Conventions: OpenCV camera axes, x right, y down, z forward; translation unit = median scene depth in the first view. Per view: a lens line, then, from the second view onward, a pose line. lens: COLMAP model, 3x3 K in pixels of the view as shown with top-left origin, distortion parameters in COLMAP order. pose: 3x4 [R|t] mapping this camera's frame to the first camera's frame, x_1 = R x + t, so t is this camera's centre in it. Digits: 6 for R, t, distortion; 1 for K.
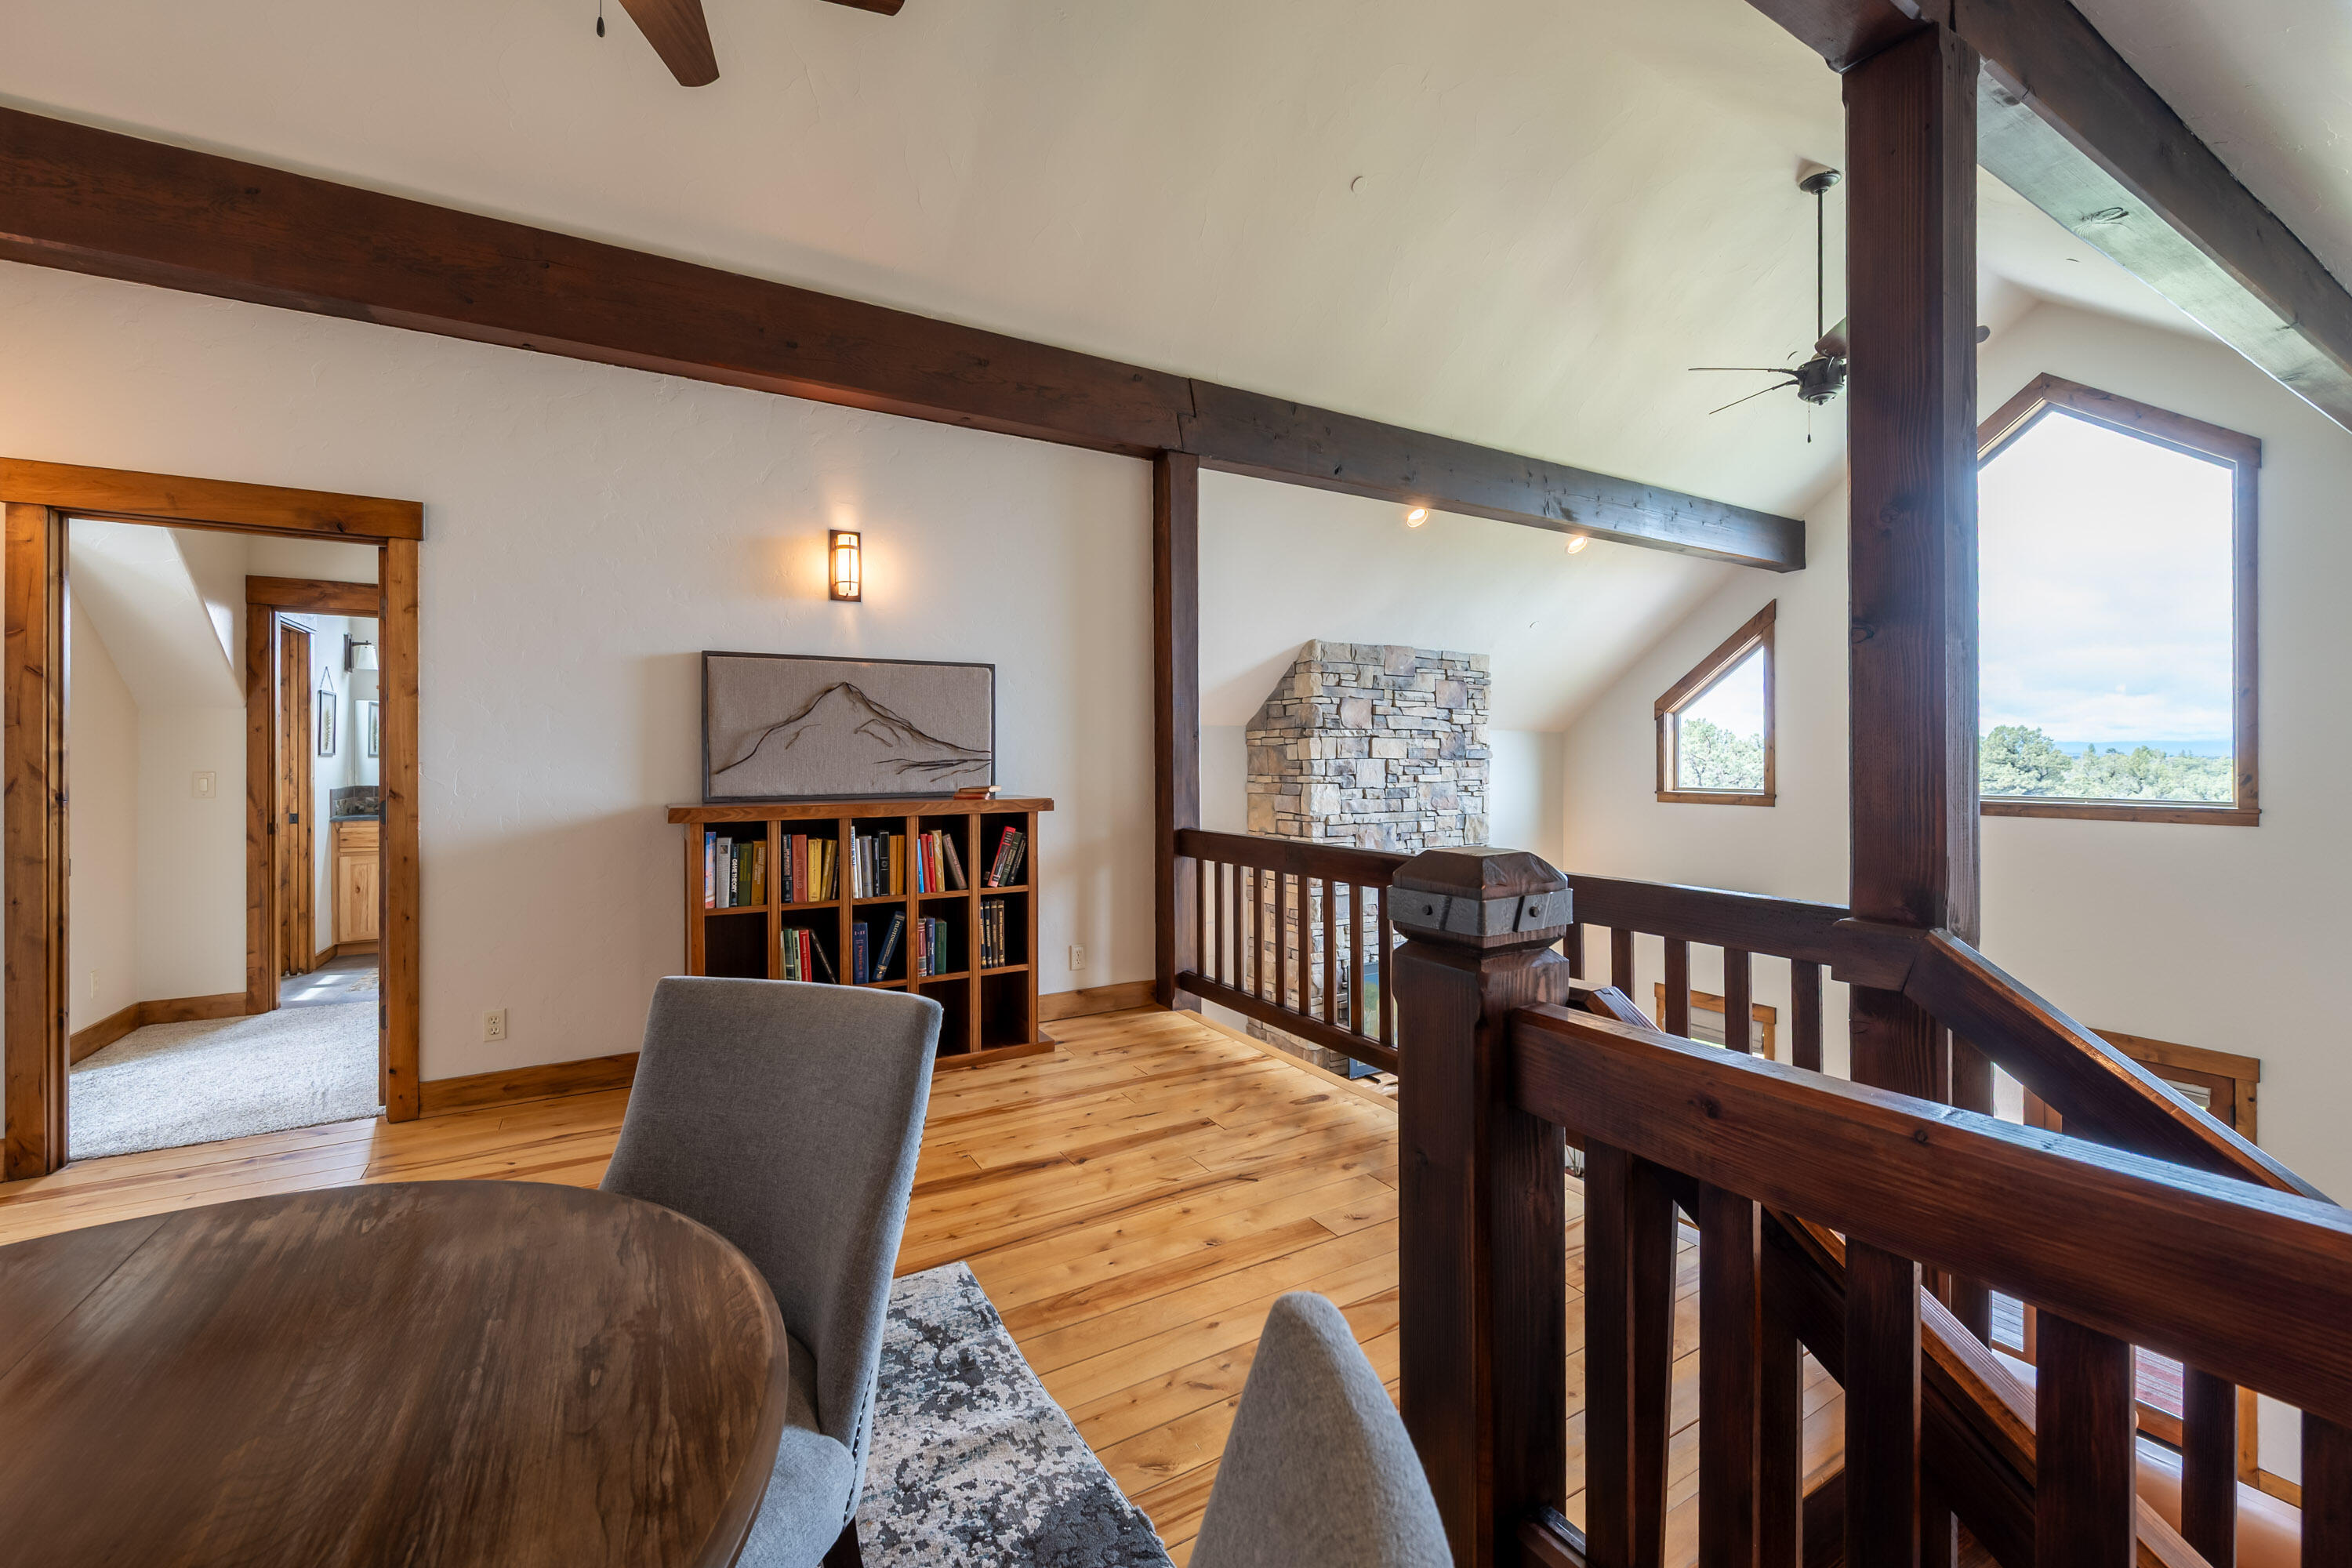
lens RADIAL K [[956.9, 0, 1182.9], [0, 956.9, 777.2], [0, 0, 1]] dist [-0.004344, -0.000964]
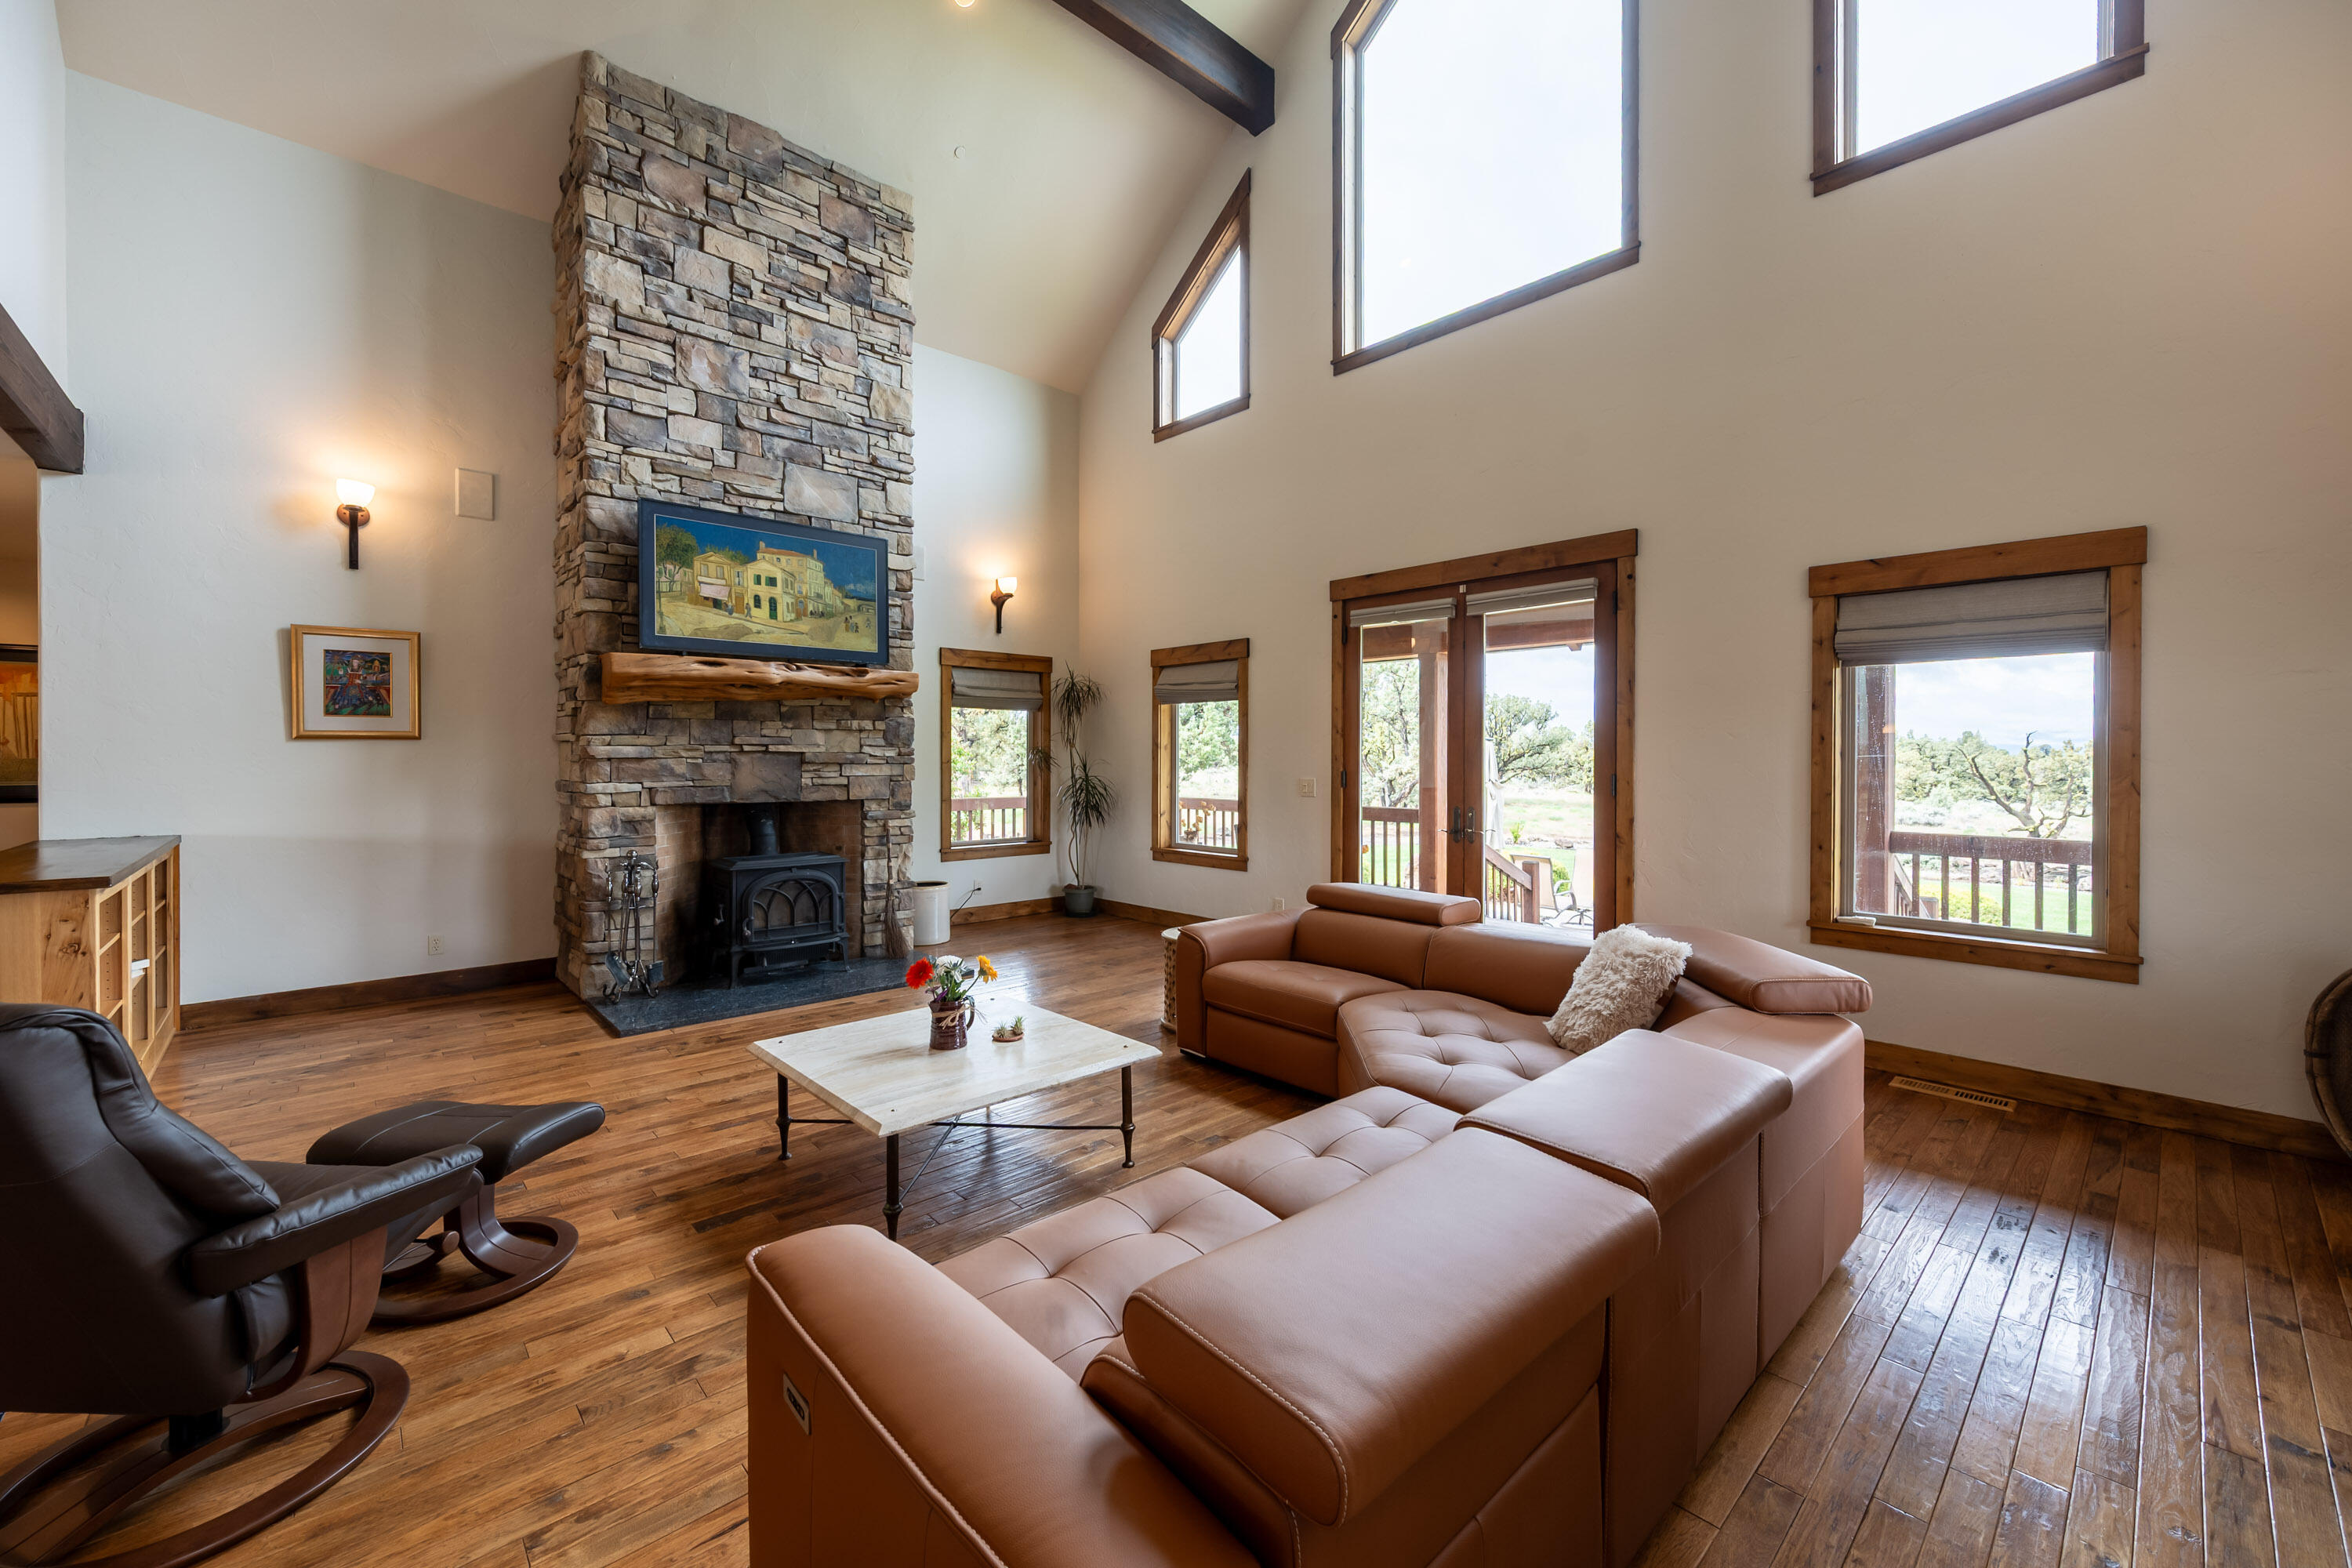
lens RADIAL K [[956.9, 0, 1179.7], [0, 956.9, 769.0], [0, 0, 1]] dist [-0.004344, -0.000964]
pose [[0.977398, 0.003548, 0.211377, 0.398615], [-0.004834, 0.999973, 0.005567, 0.375713], [-0.211351, -0.006463, 0.977389, 0.173238]]
